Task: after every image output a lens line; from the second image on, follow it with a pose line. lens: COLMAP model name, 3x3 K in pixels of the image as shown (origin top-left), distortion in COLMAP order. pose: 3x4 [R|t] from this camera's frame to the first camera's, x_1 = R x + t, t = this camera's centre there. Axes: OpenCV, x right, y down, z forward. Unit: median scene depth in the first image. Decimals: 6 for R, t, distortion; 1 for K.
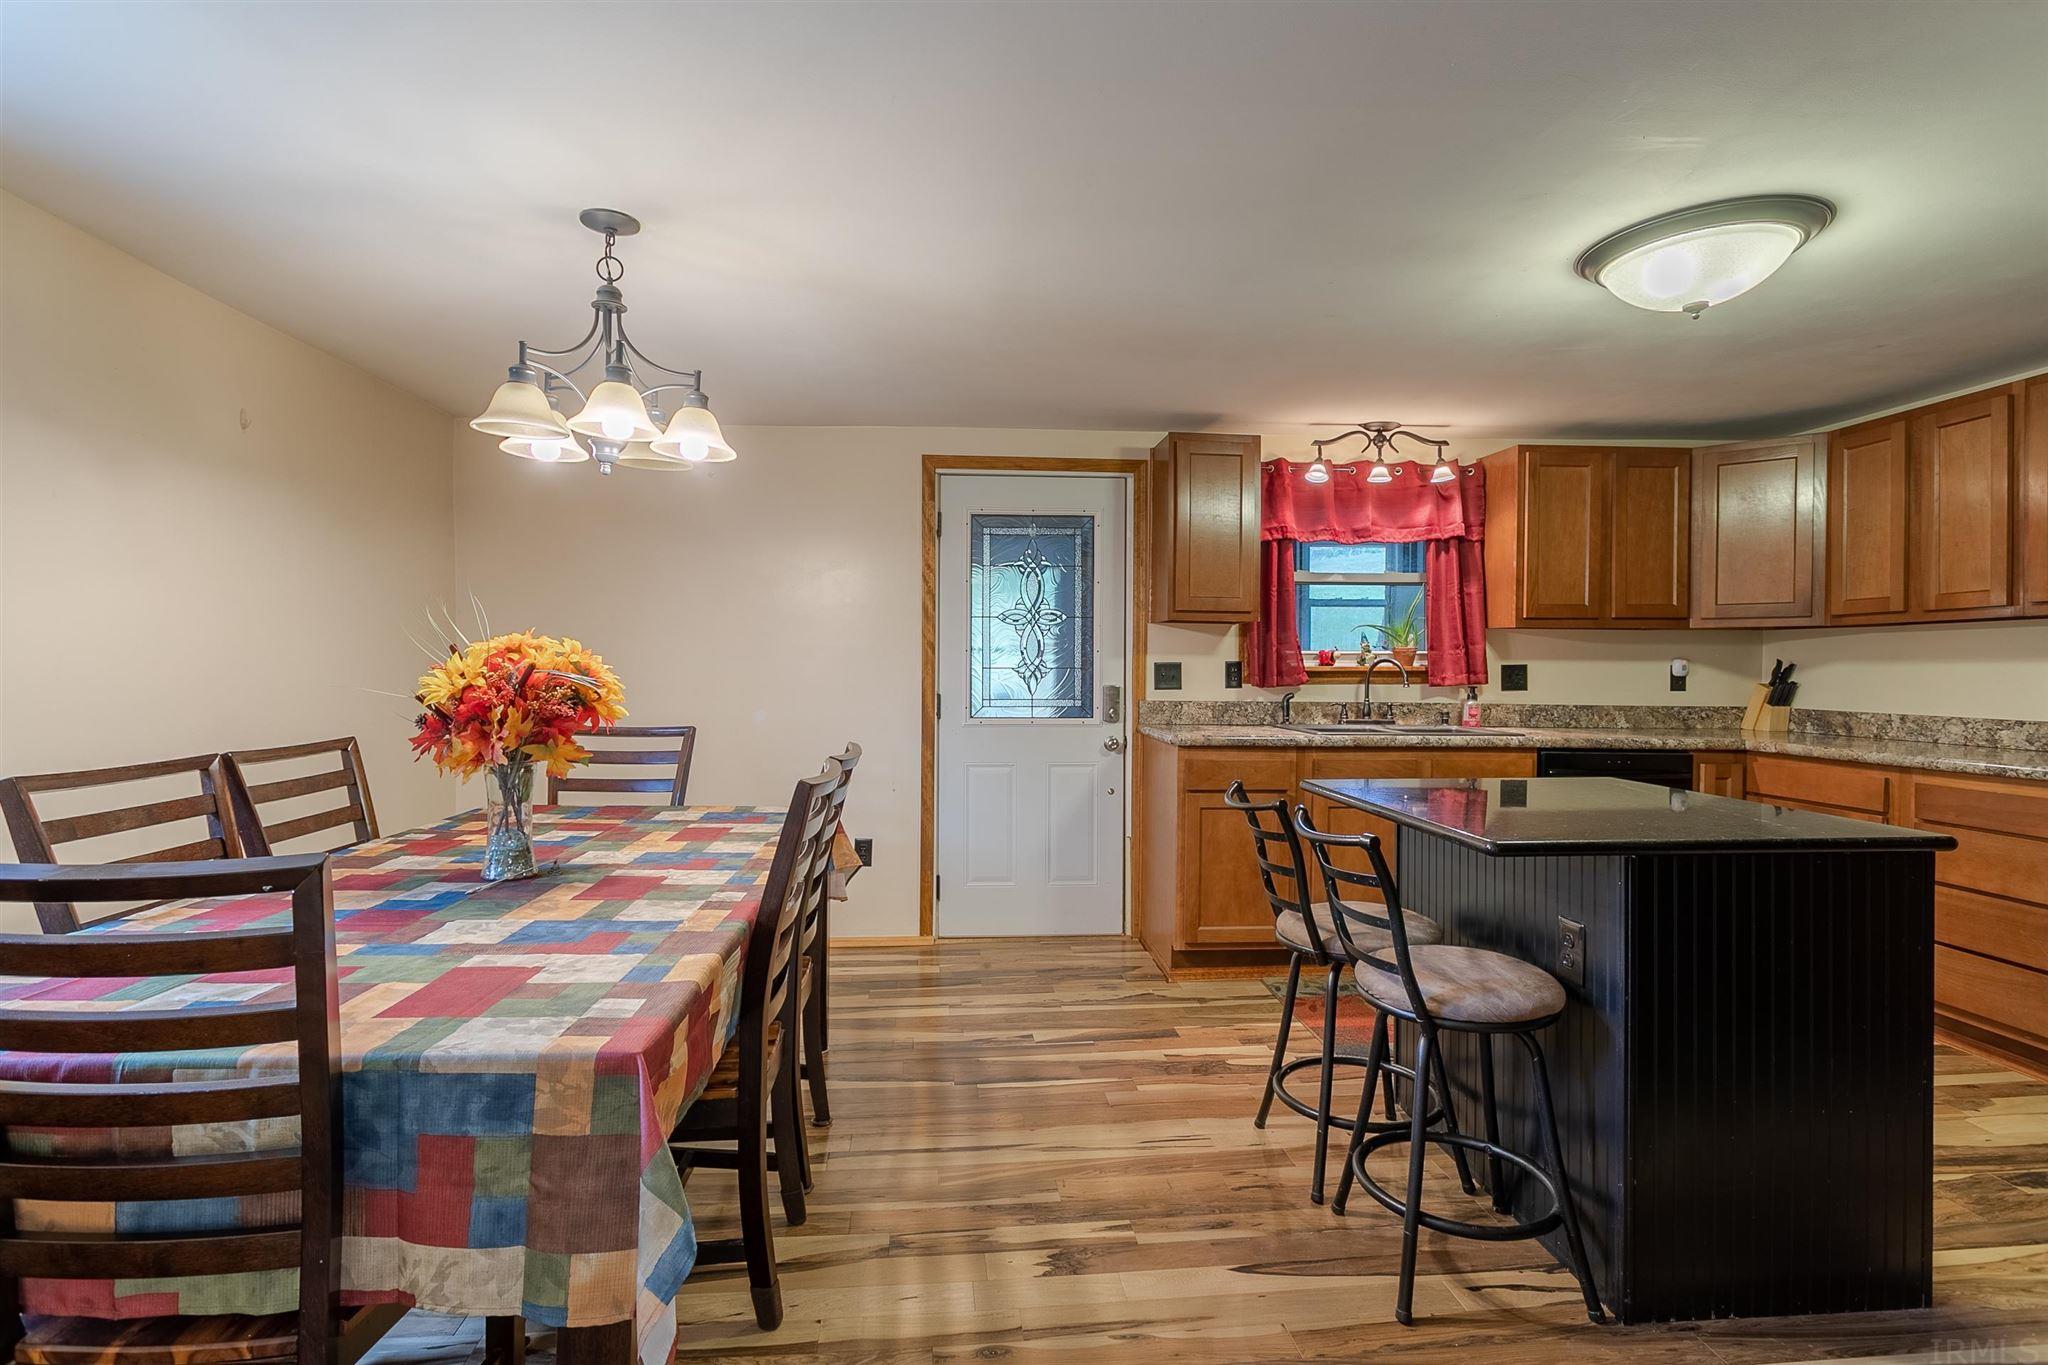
lens RADIAL K [[963.9, 0, 1019.9], [0, 963.9, 670.9], [0, 0, 1]] dist [0.001736, -0.001108]
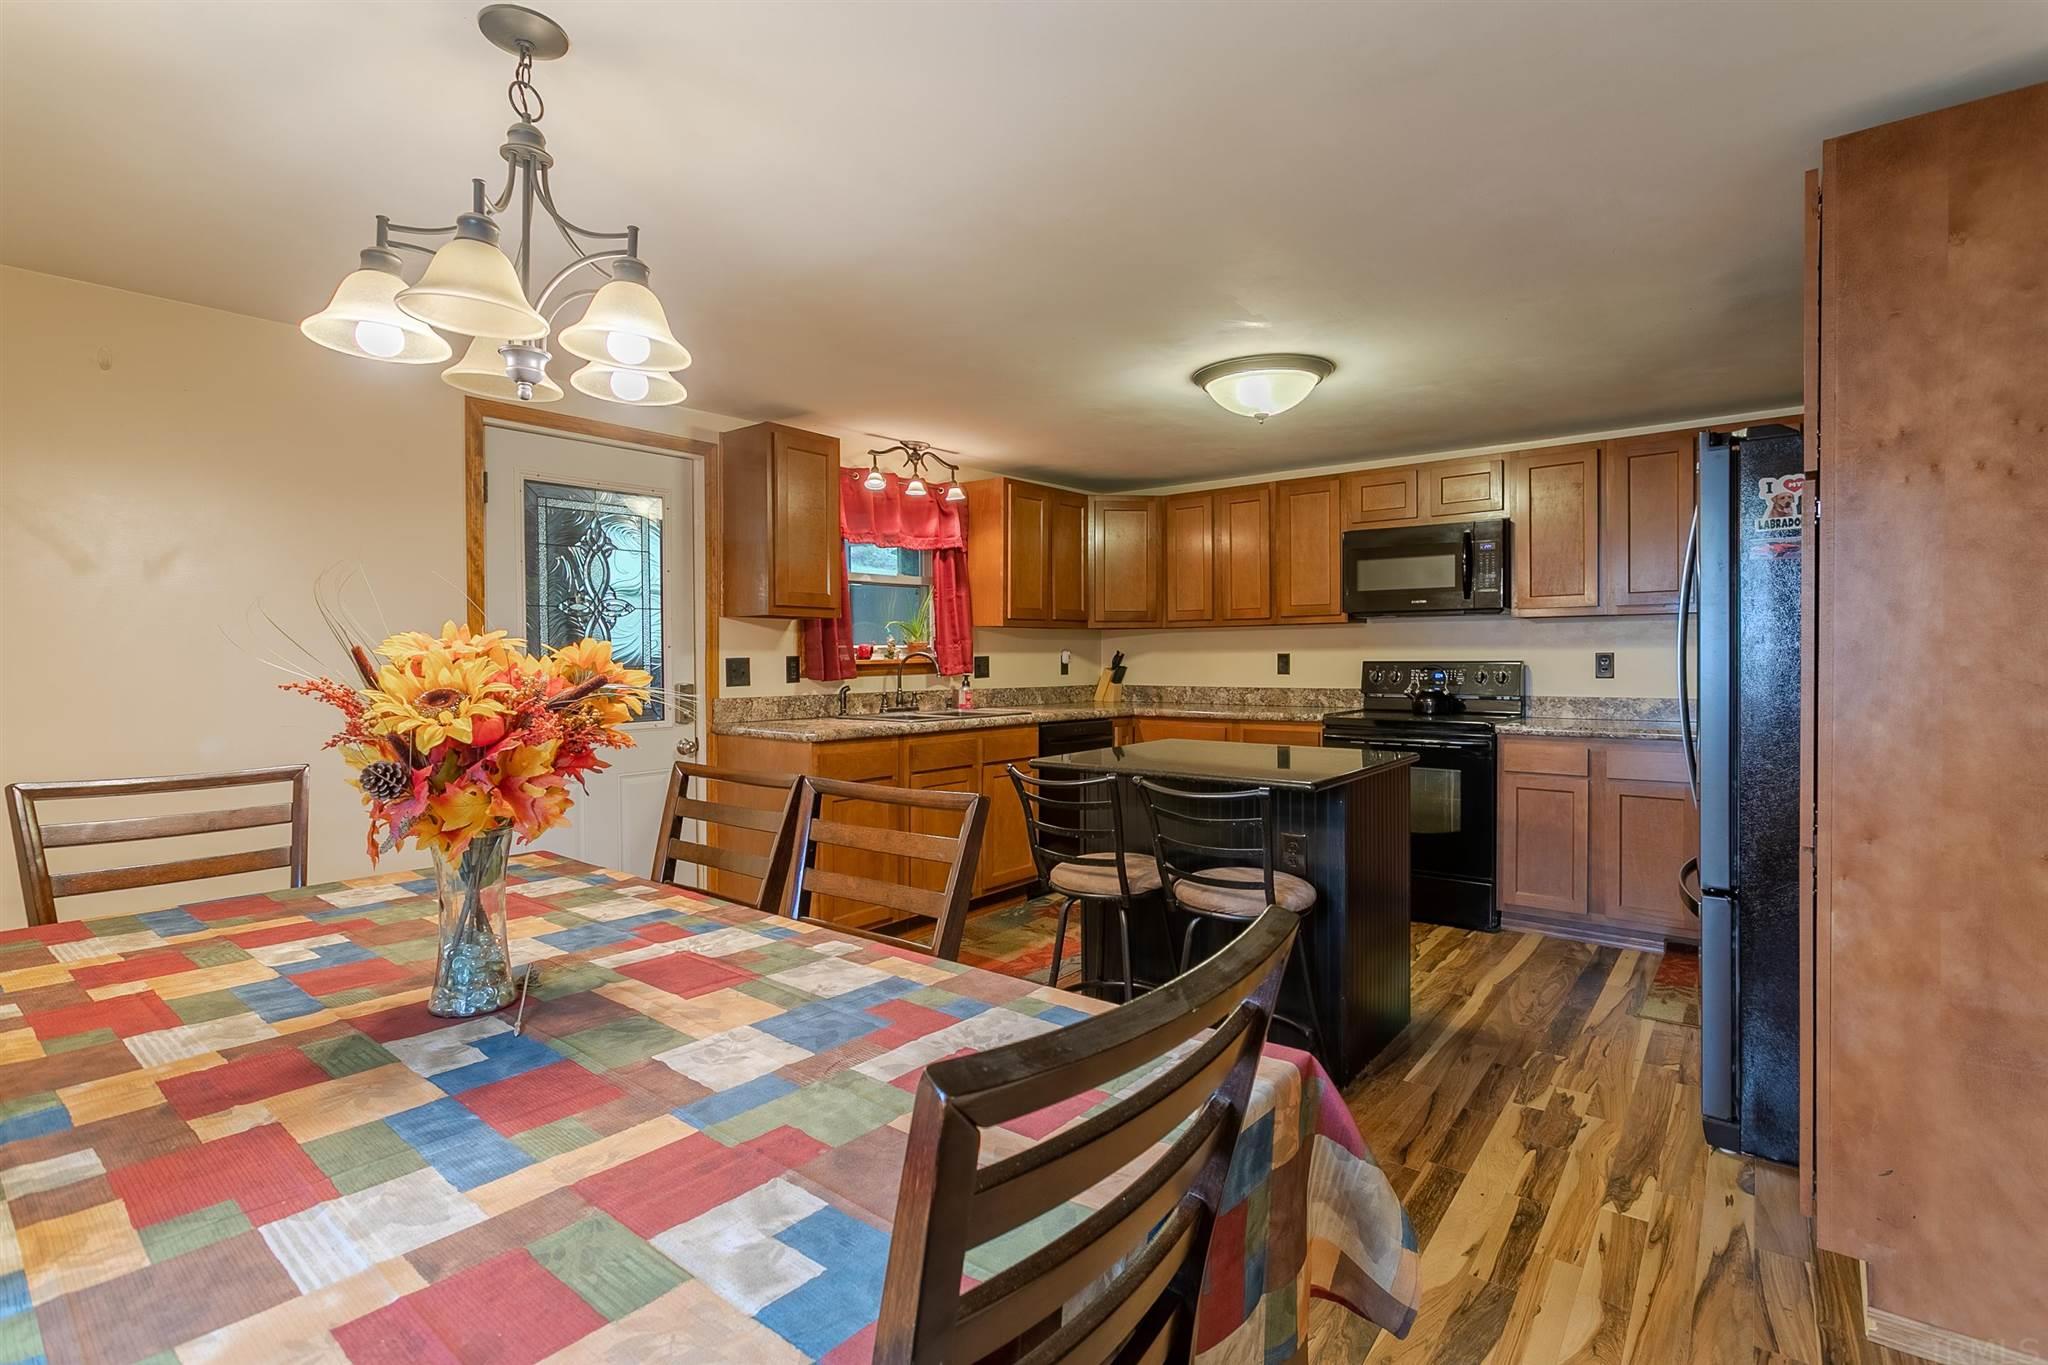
lens RADIAL K [[963.9, 0, 999.8], [0, 963.9, 668.0], [0, 0, 1]] dist [0.001736, -0.001108]
pose [[0.694993, -0.020109, 0.718735, -0.365931], [0.014002, 0.999798, 0.014433, -0.009450], [-0.718880, 0.000033, 0.695134, 0.147329]]
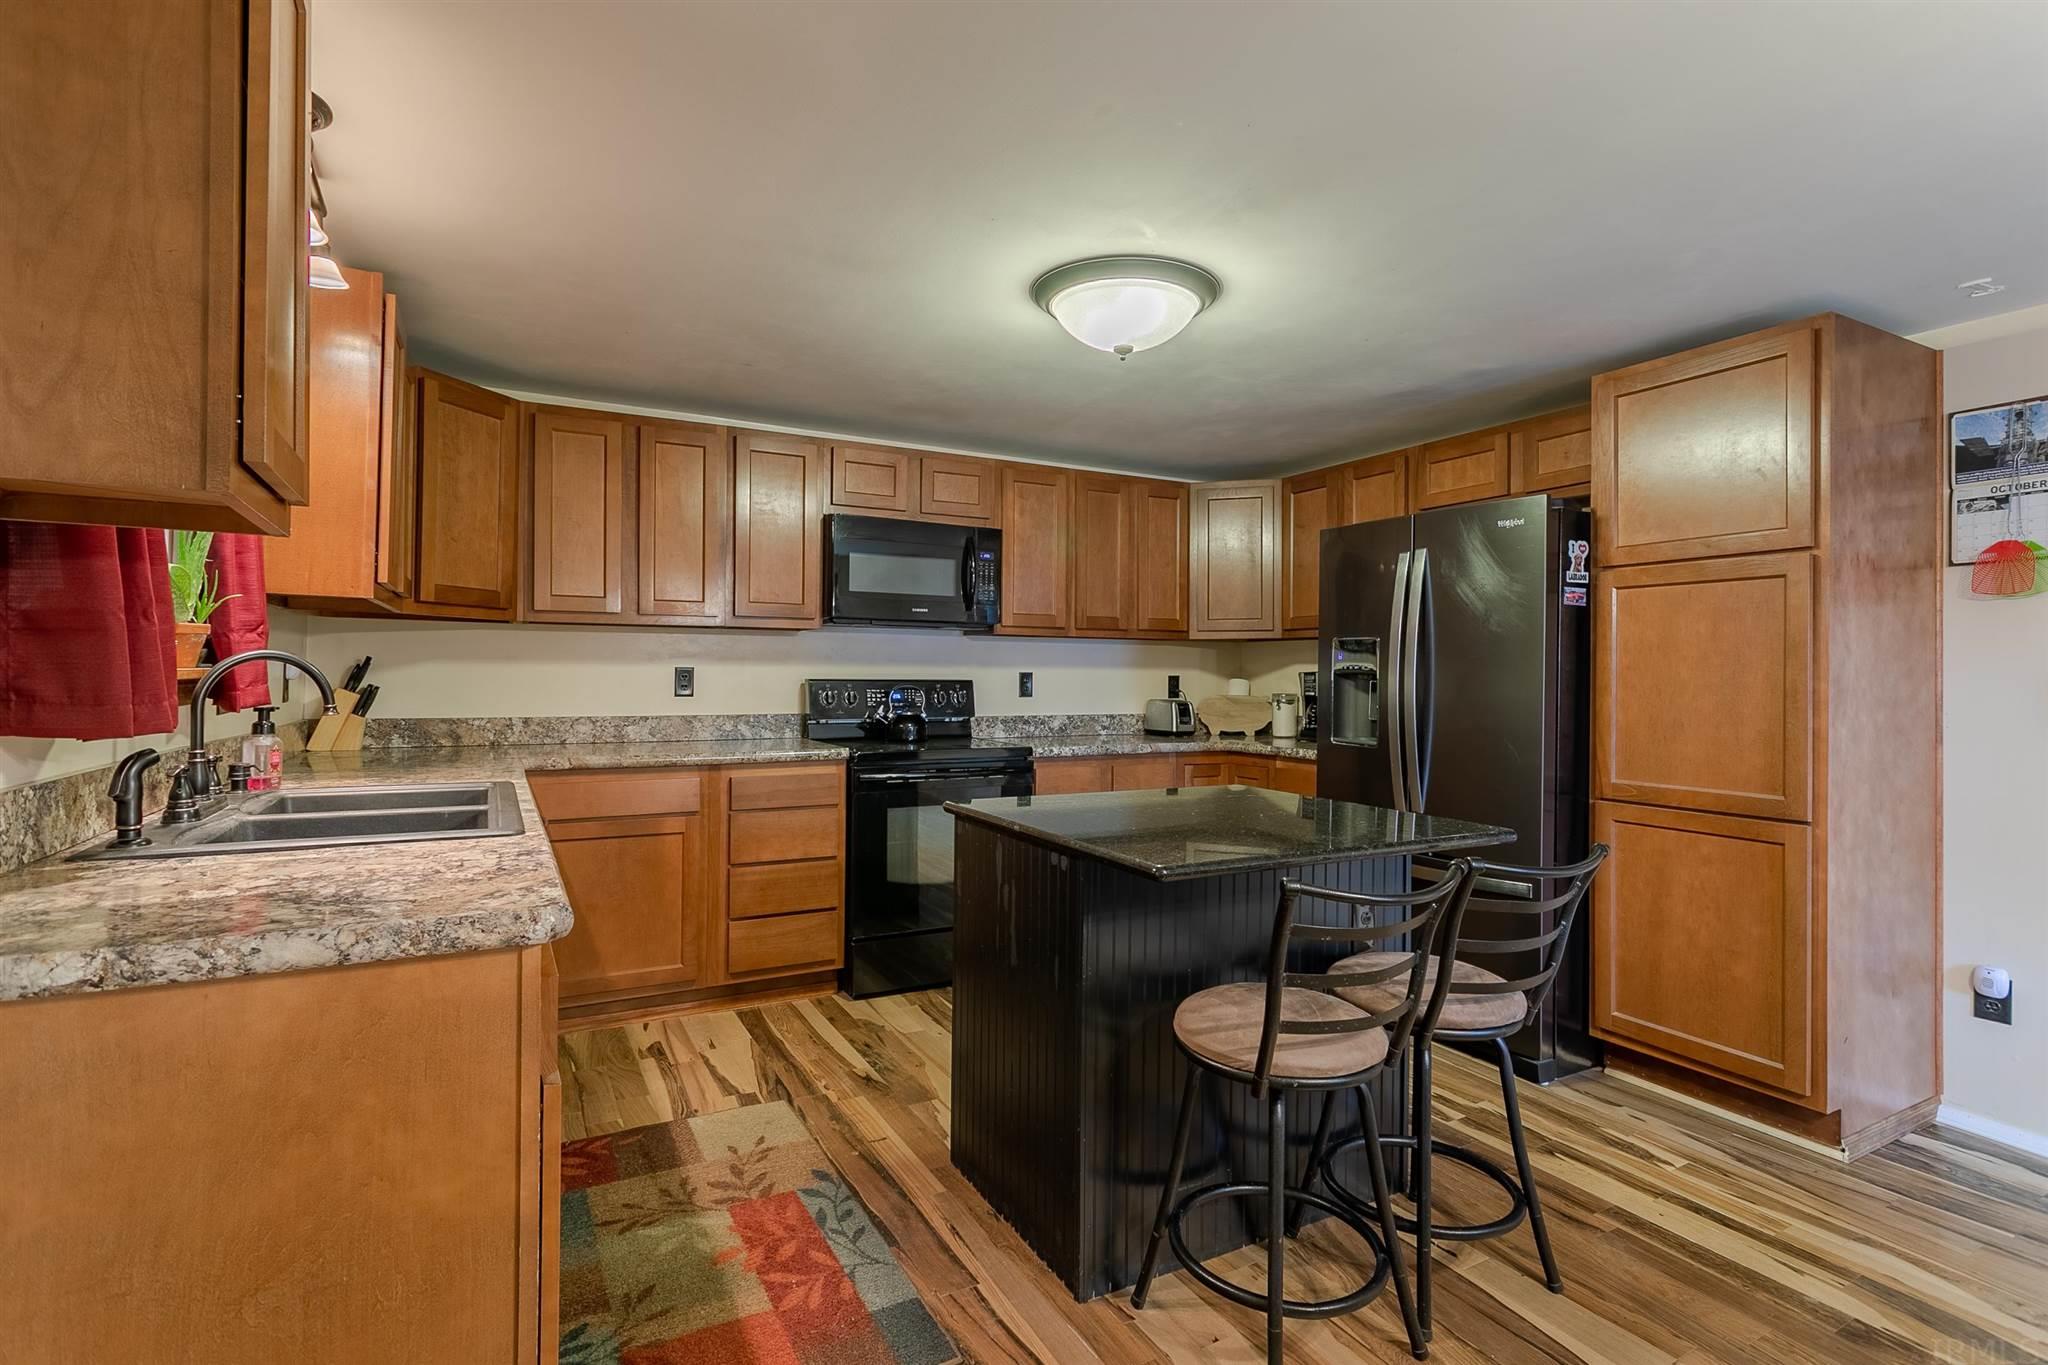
lens RADIAL K [[963.9, 0, 1031.6], [0, 963.9, 663.3], [0, 0, 1]] dist [0.001736, -0.001108]
pose [[-0.407948, -0.000675, 0.913005, -0.151749], [-0.008581, 0.999958, -0.003095, -0.009304], [-0.912965, -0.009097, -0.407937, 0.864569]]
